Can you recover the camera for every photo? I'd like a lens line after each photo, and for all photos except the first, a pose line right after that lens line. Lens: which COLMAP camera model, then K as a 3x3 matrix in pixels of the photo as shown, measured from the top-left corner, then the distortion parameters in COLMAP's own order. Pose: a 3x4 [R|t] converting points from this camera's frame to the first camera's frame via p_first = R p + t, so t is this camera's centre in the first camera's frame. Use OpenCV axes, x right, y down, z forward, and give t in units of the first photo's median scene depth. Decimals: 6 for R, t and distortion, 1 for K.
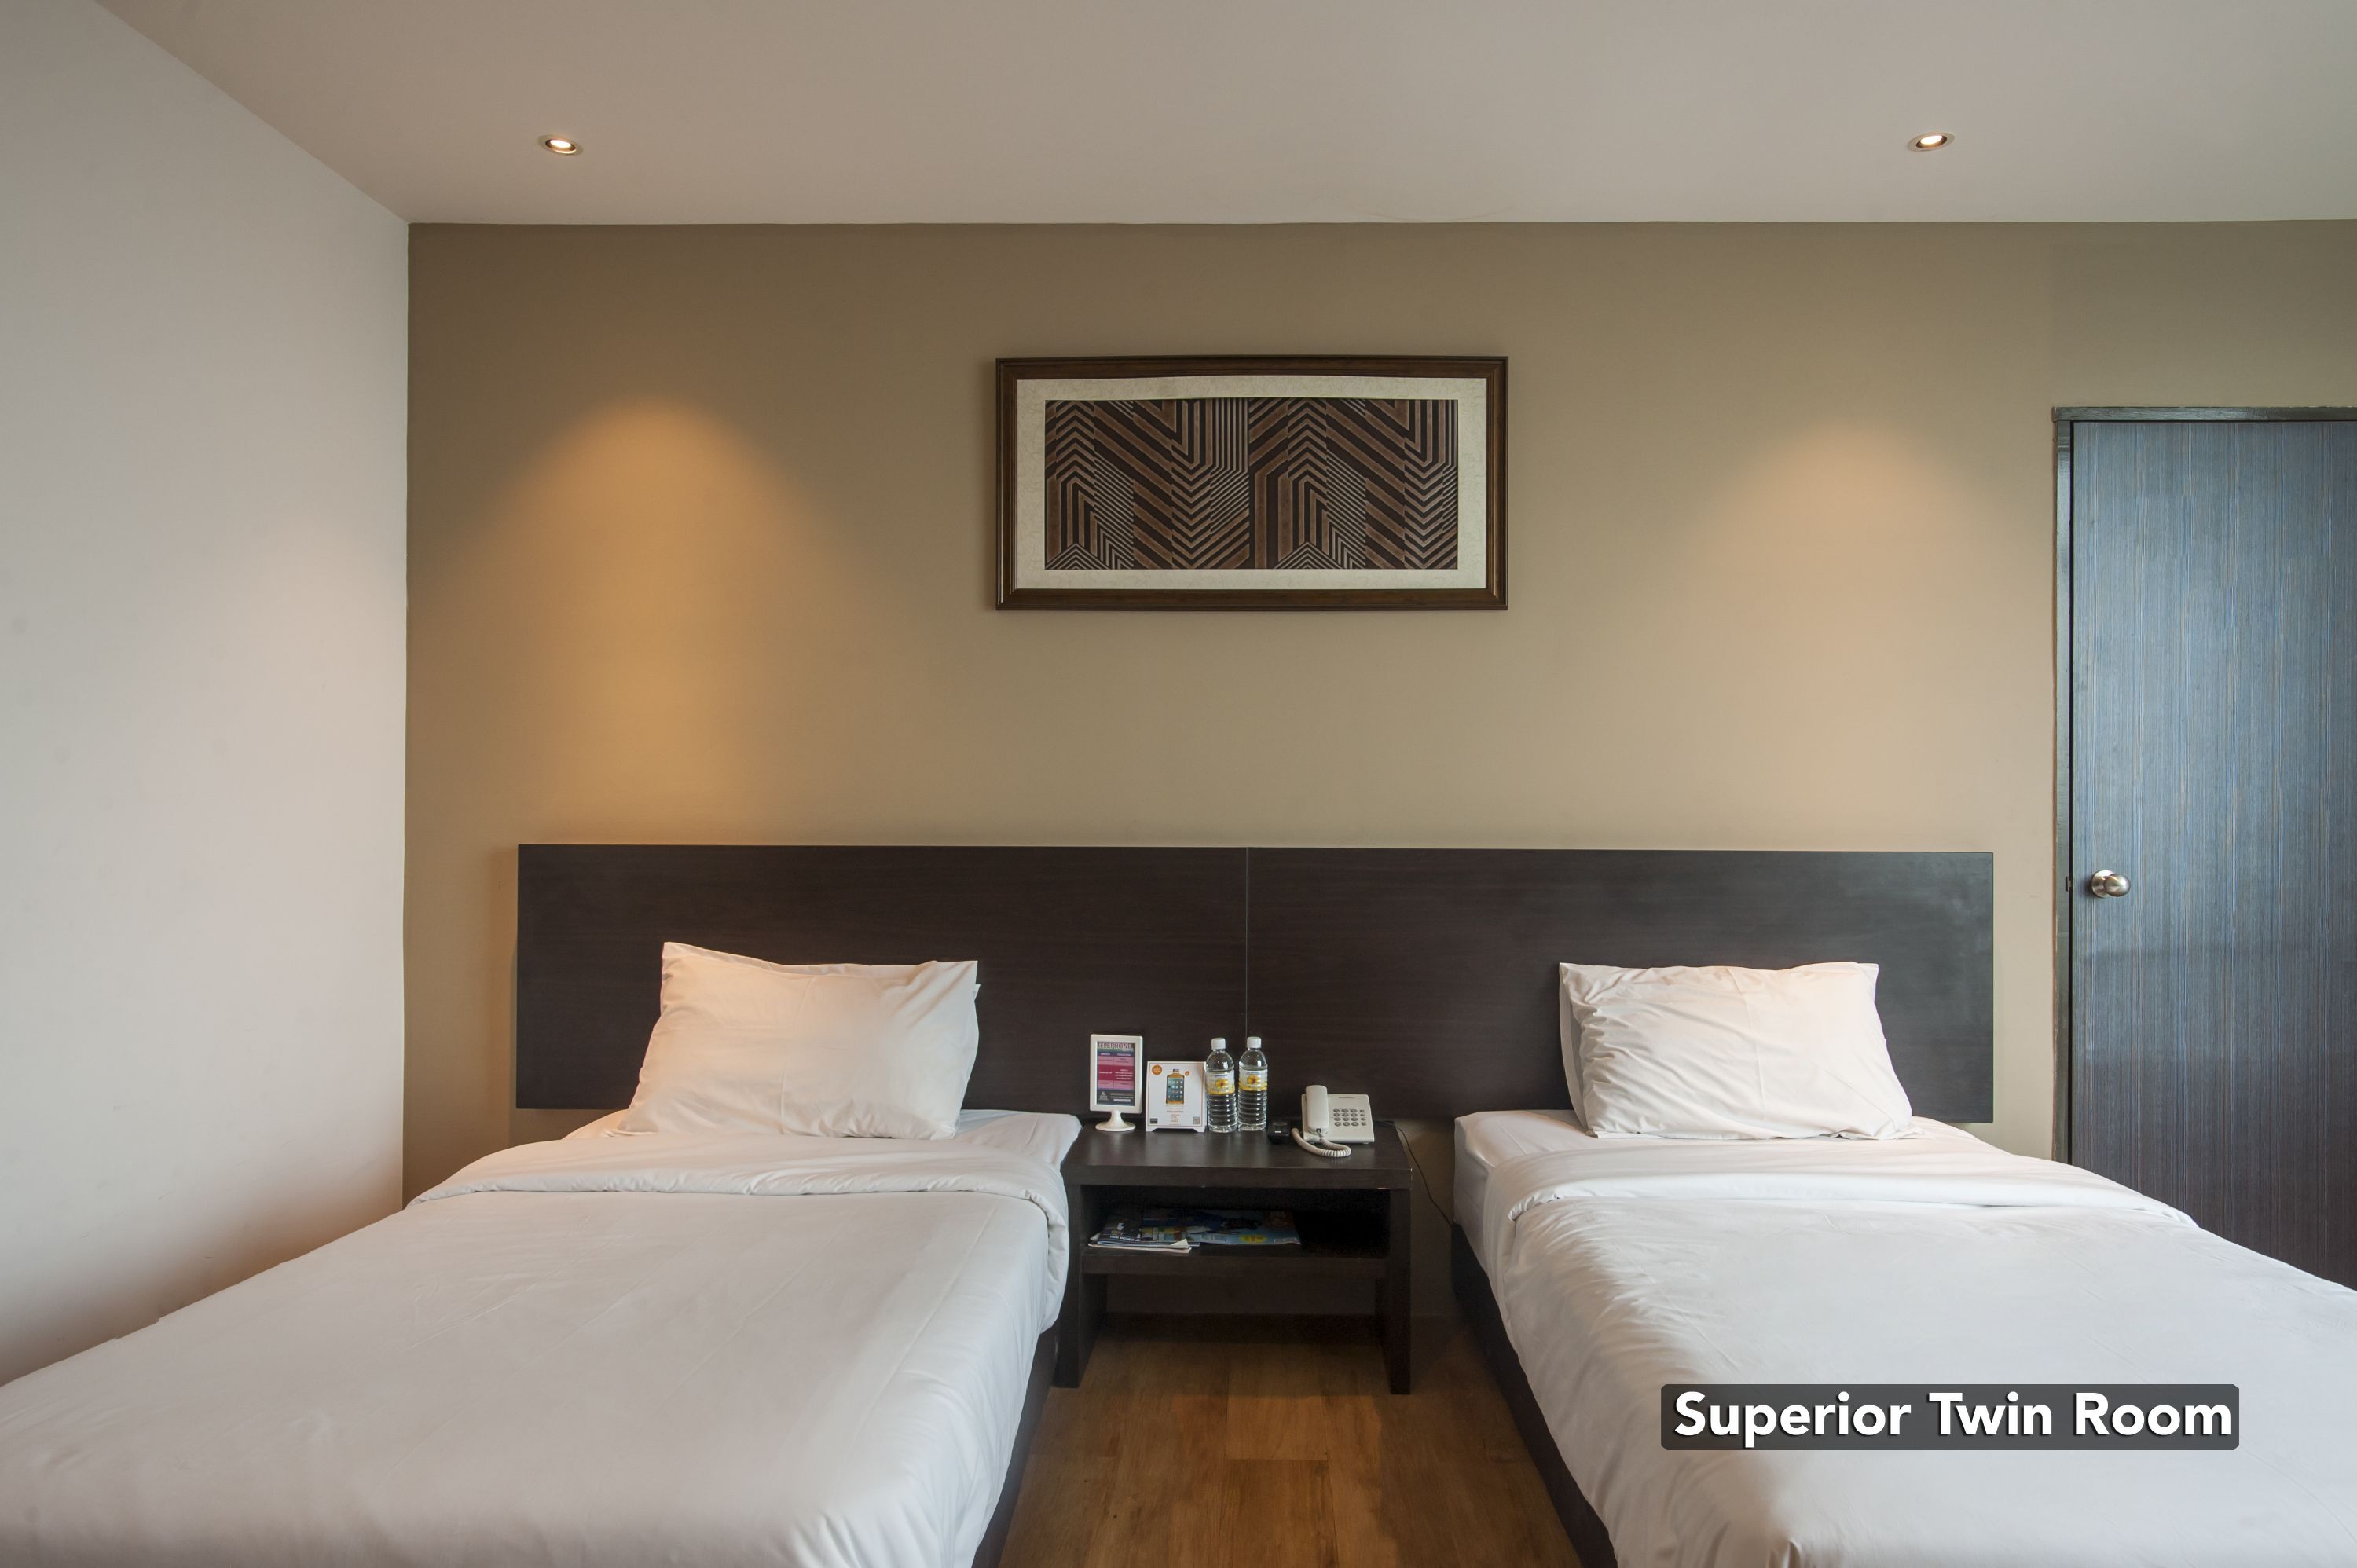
lens RADIAL K [[1386.8, 0, 1223.6], [0, 1386.8, 814.5], [0, 0, 1]] dist [-0.004212, 0.002201]
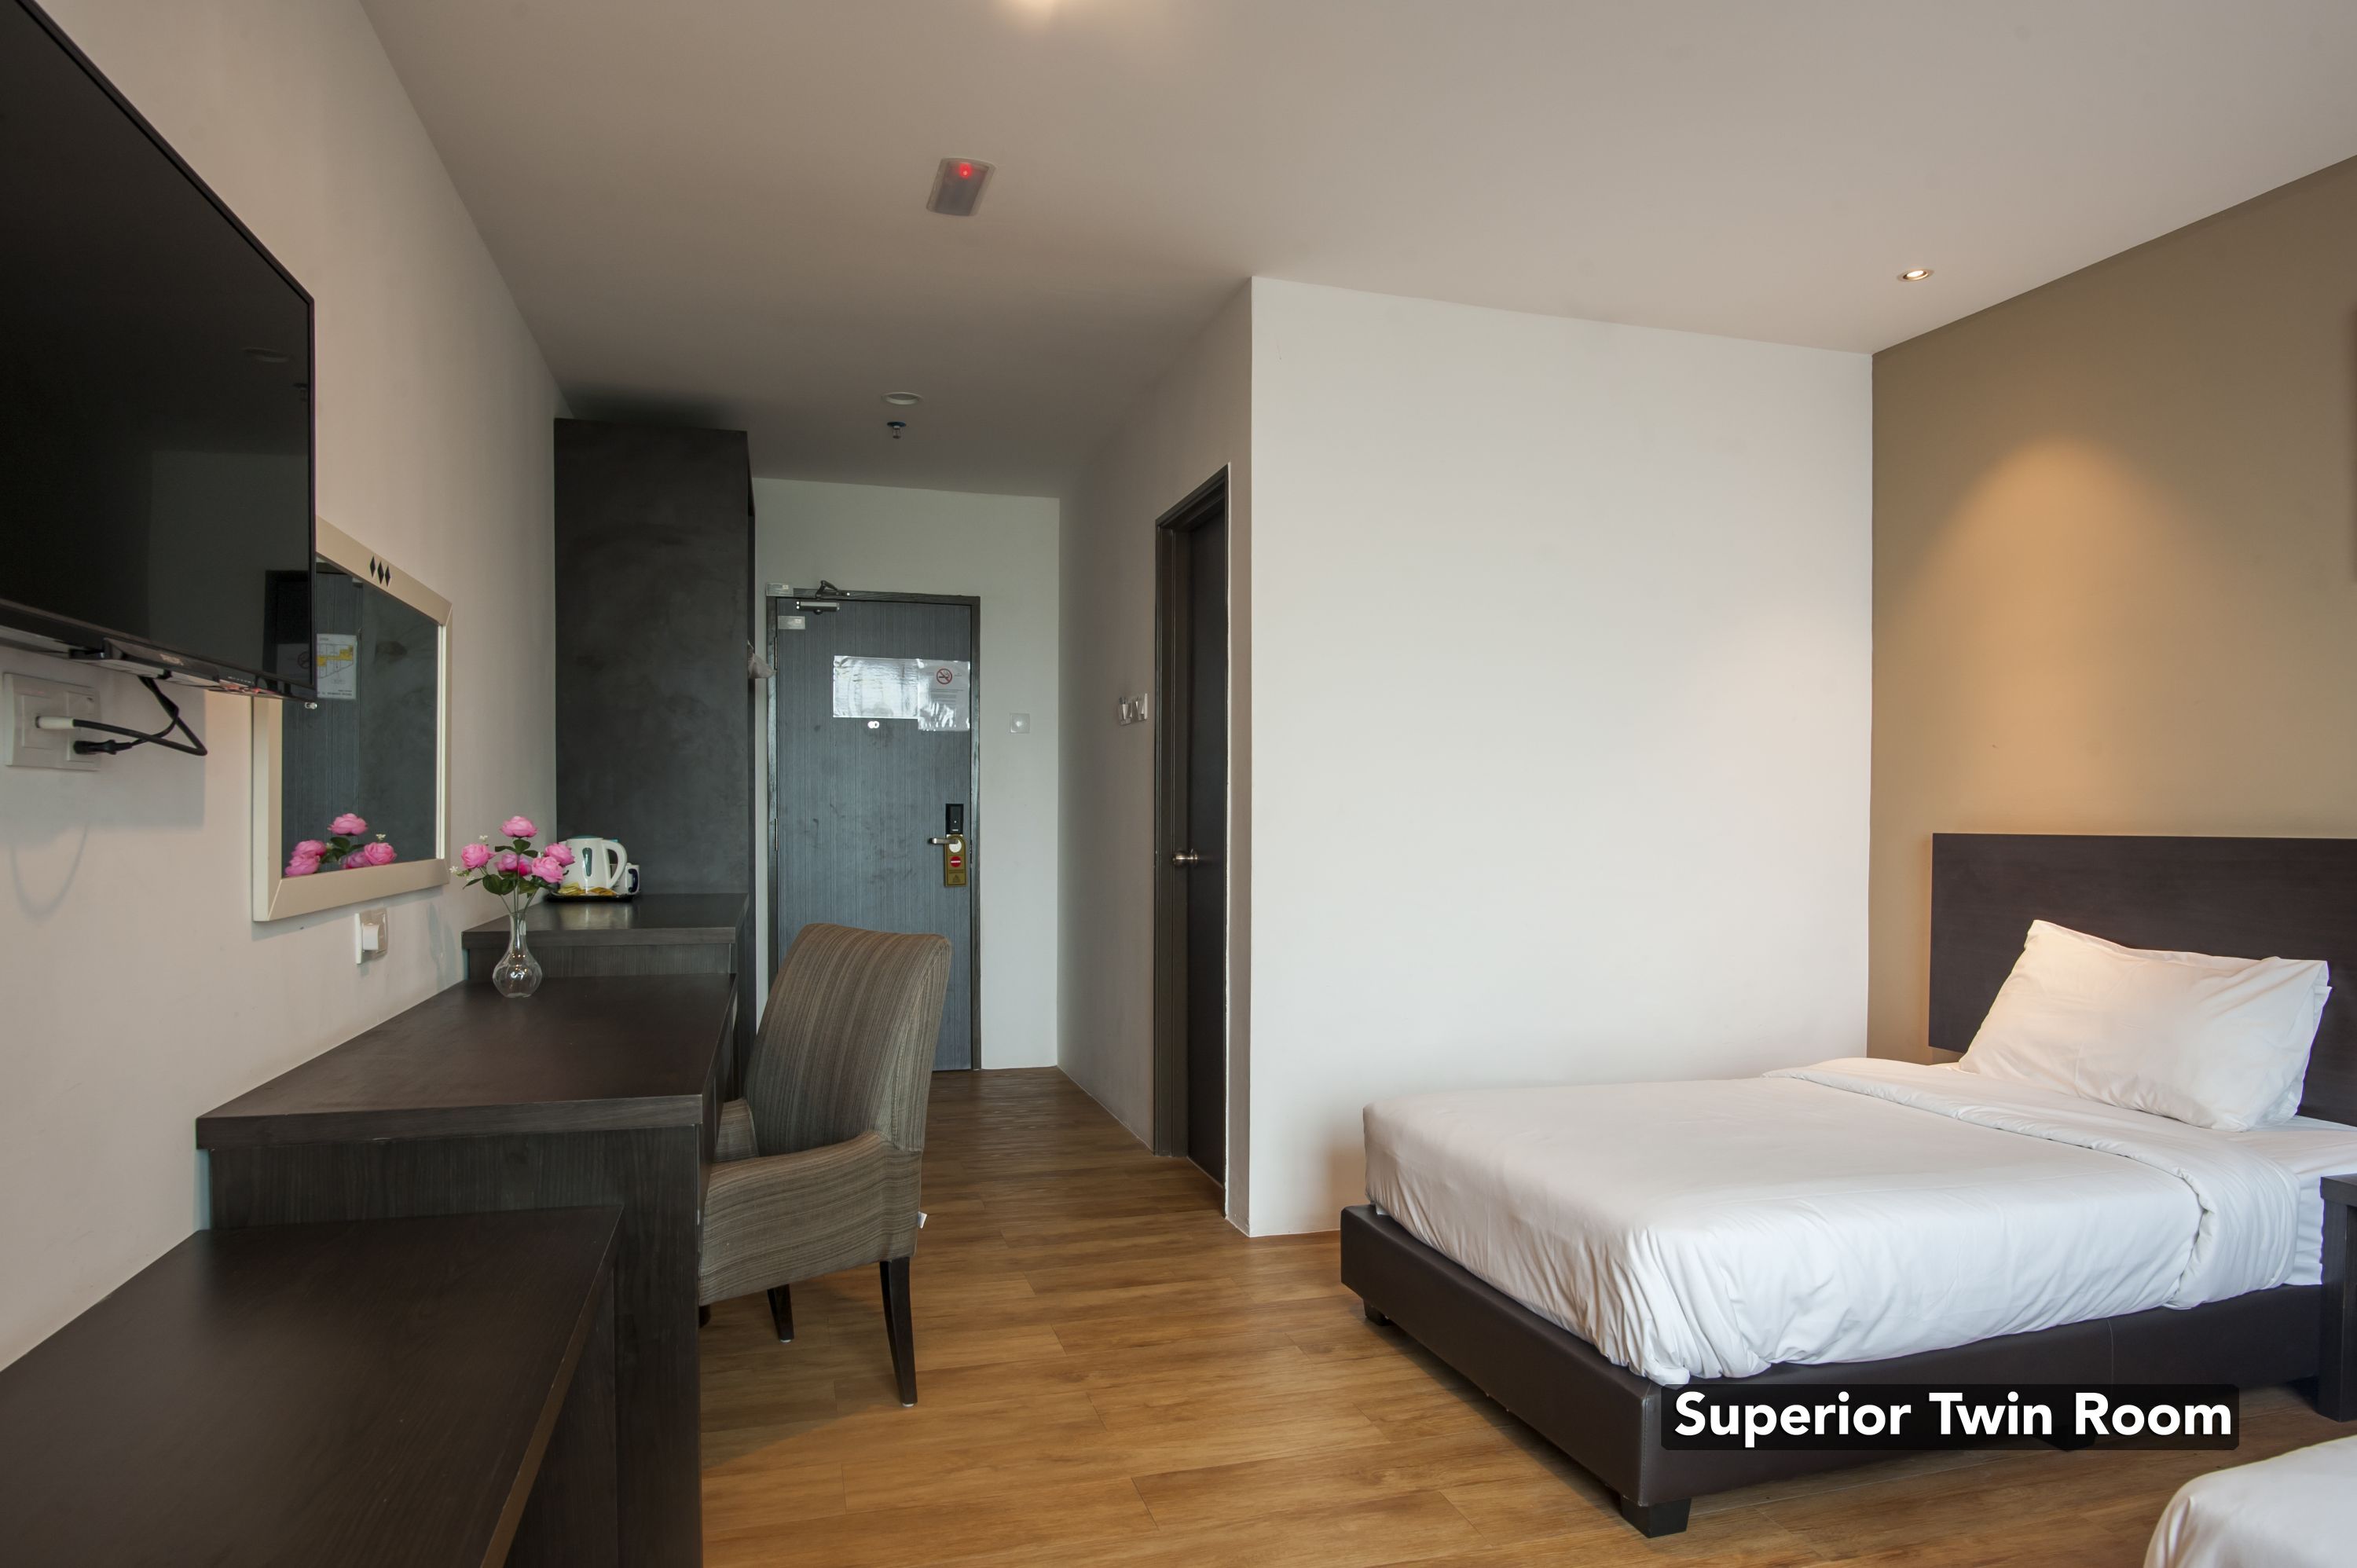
lens RADIAL K [[1411.8, 0, 1247.0], [0, 1411.8, 830.5], [0, 0, 1]] dist [-0.018163, 0.020445]
pose [[0.326926, 0.004510, -0.945039, 0.479173], [0.008650, 0.999932, 0.007765, 0.003947], [0.945010, -0.010713, 0.326865, 0.006689]]
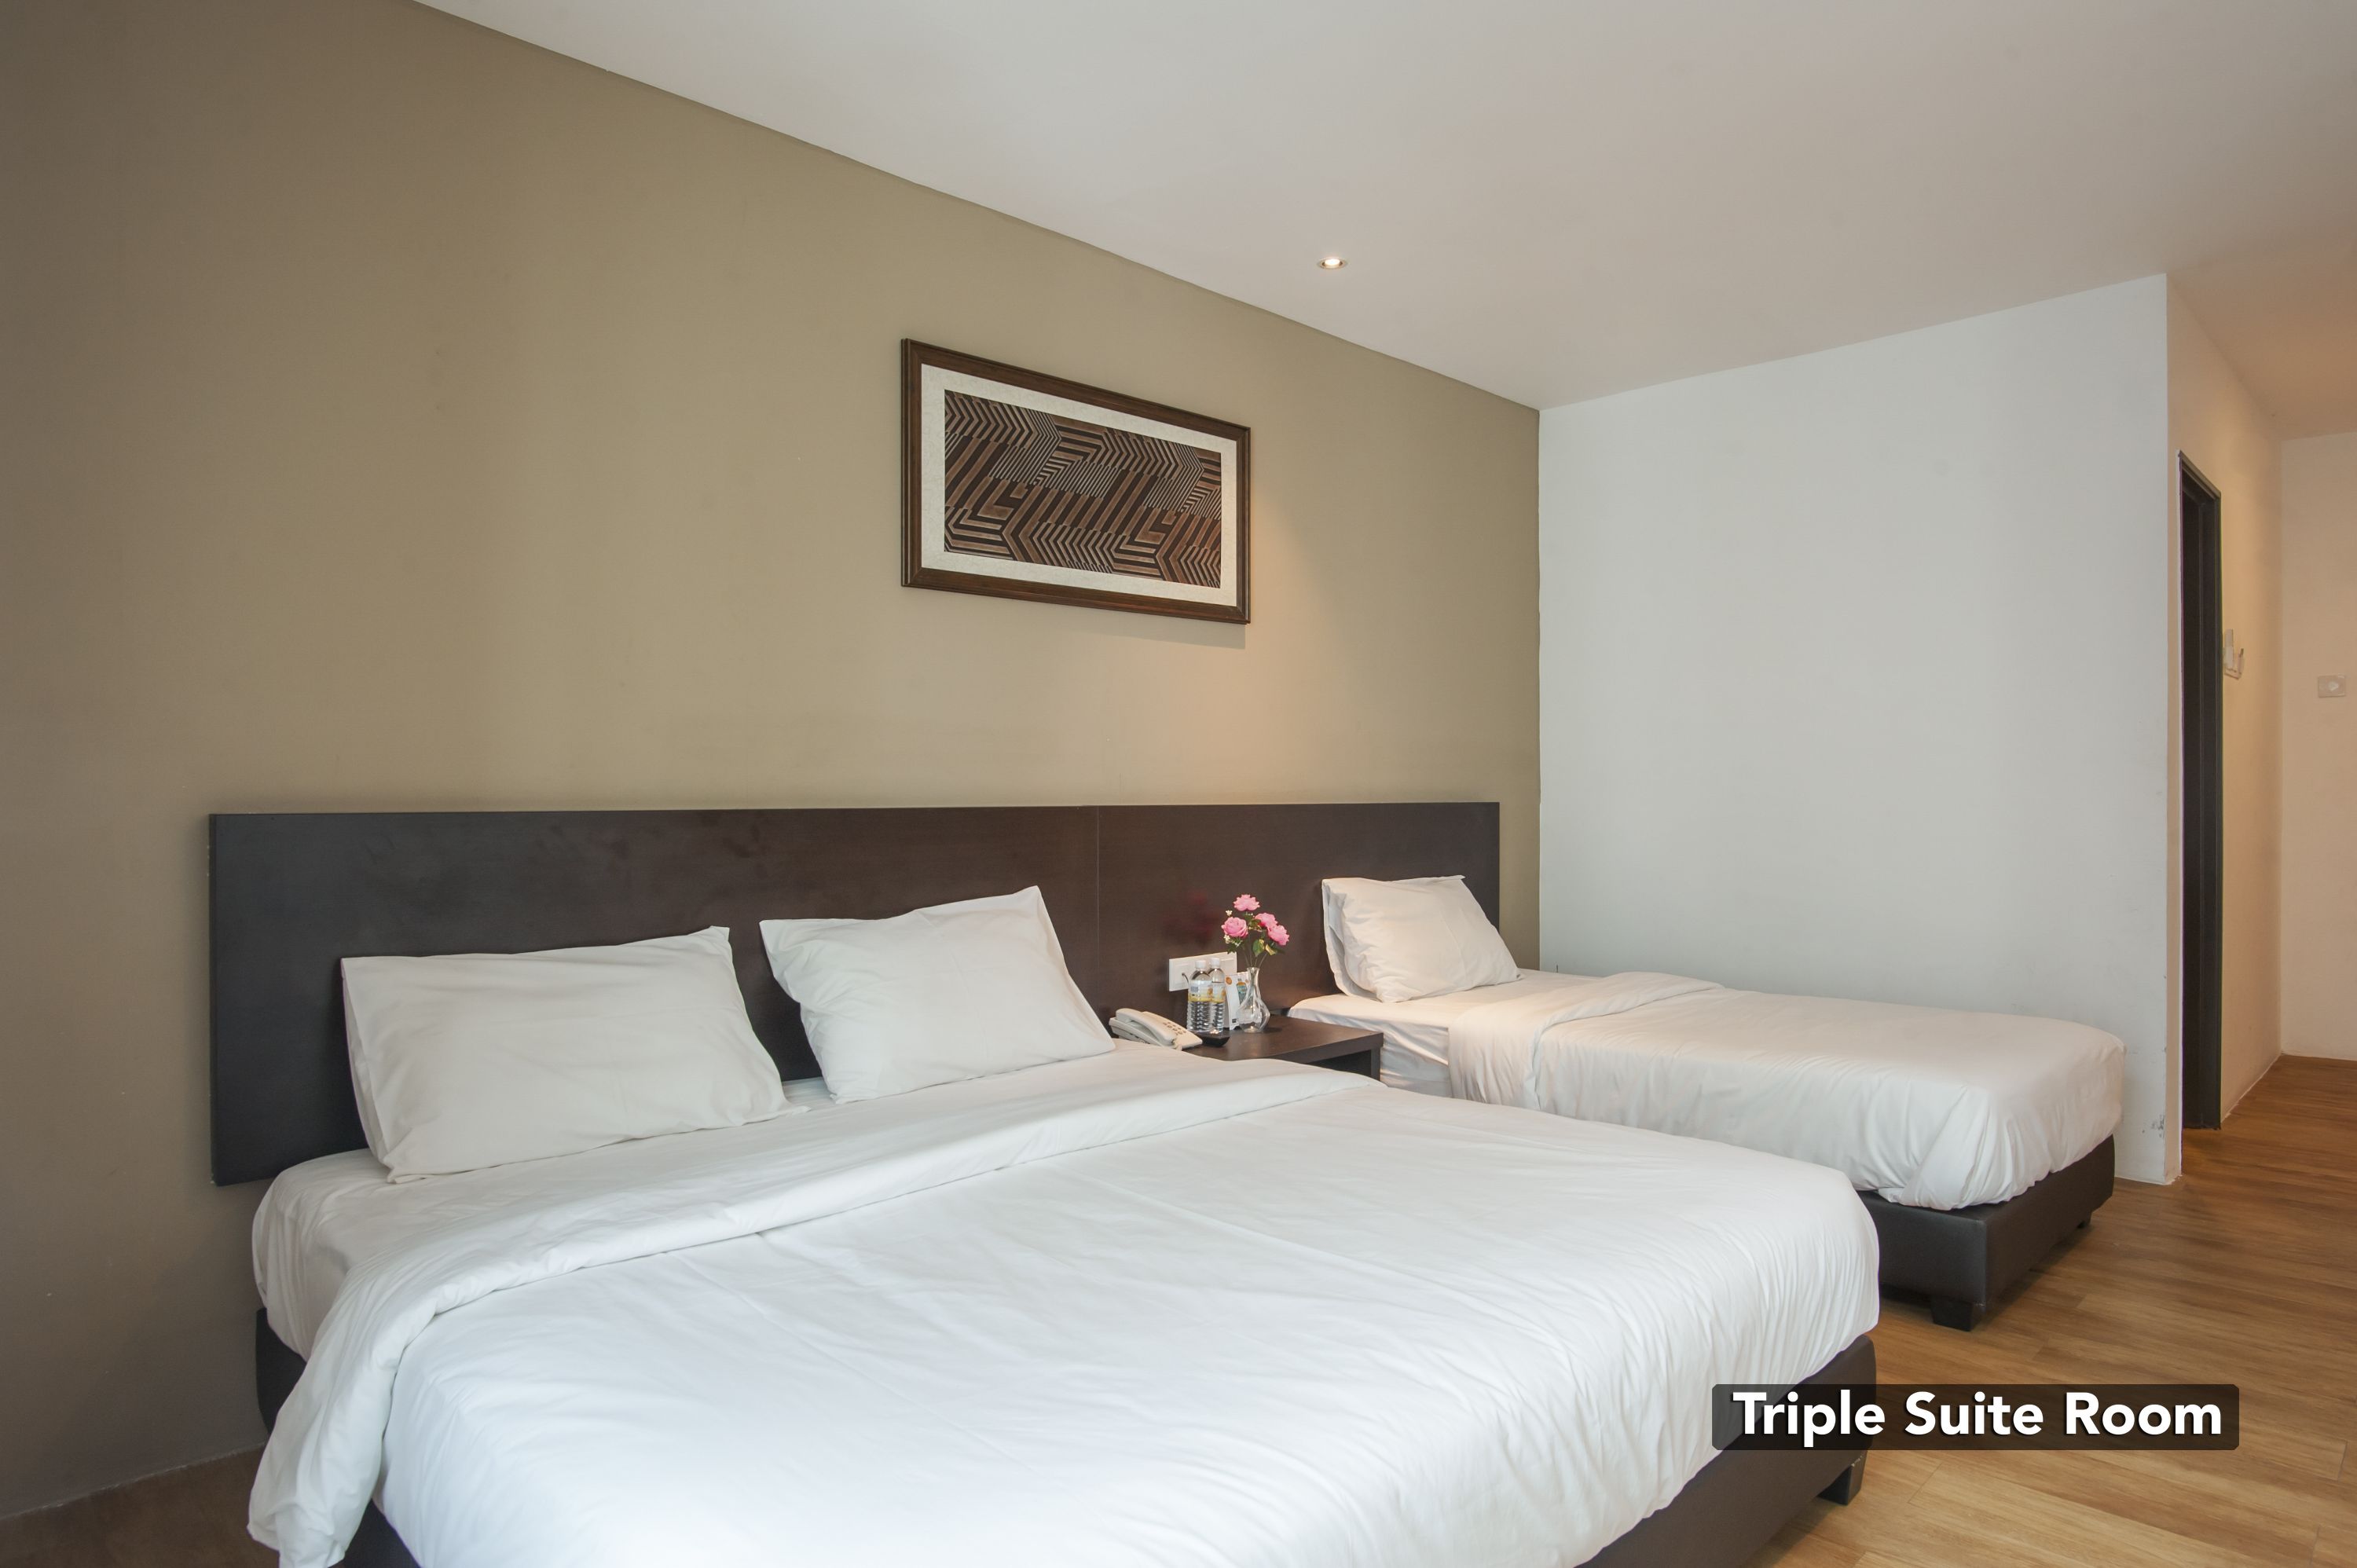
lens RADIAL K [[1352.8, 0, 1198.8], [0, 1352.8, 794.8], [0, 0, 1]] dist [-0.039630, 0.029182]
pose [[0.694274, -0.016495, 0.719522, -0.744882], [0.003337, 0.999800, 0.019700, -0.014309], [-0.719703, -0.011276, 0.694191, 0.163270]]
